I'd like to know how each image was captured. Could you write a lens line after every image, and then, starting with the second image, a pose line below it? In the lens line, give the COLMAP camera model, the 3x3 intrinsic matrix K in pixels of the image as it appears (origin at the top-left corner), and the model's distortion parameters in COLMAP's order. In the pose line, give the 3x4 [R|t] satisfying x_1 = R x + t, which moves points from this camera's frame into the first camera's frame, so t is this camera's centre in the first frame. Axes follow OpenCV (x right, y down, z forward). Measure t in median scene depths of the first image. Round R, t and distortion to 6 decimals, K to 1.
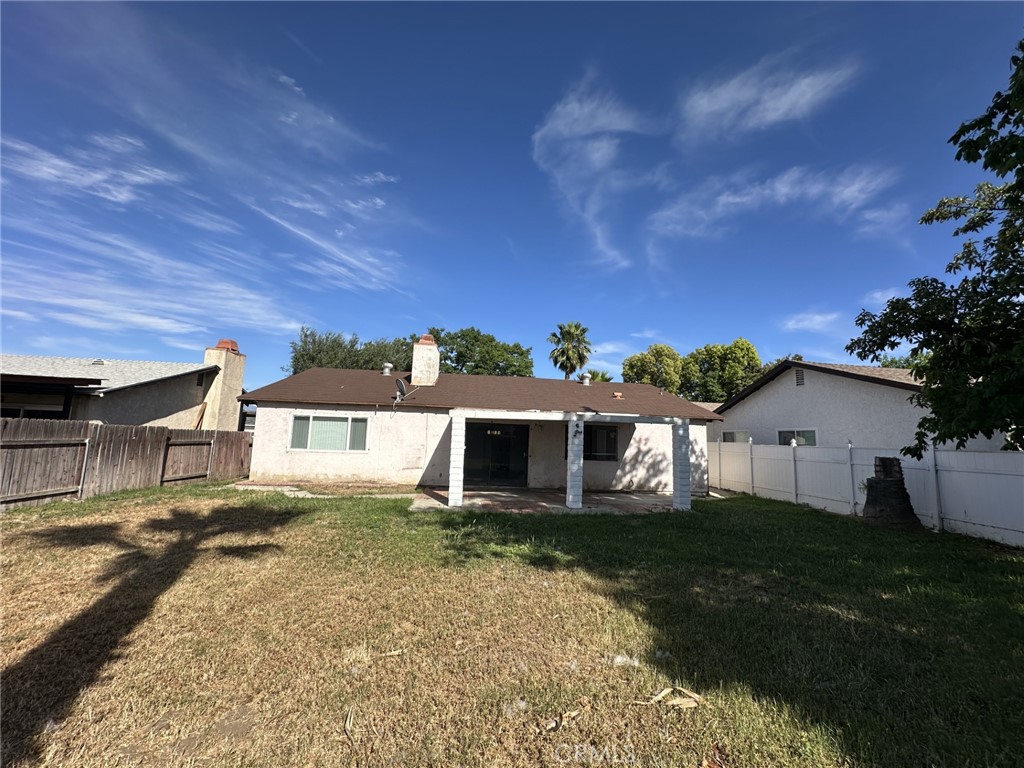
lens RADIAL K [[412.9, 0, 514.0], [0, 412.9, 384.5], [0, 0, 1]] dist [0.003769, 0.000108]
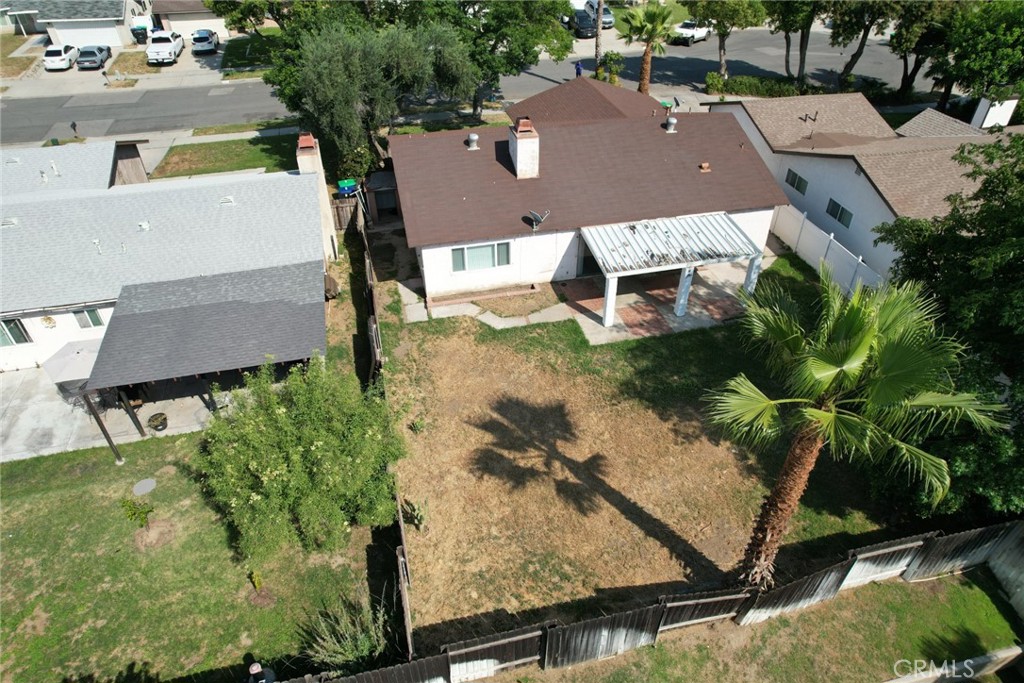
lens RADIAL K [[667.3, 0, 512.2], [0, 667.3, 339.1], [0, 0, 1]] dist [-0.060041, 0.046094]
pose [[0.992575, -0.100080, 0.069125, -0.514808], [0.020008, 0.694918, 0.718811, -1.145046], [-0.119975, -0.712091, 0.691761, -0.571704]]
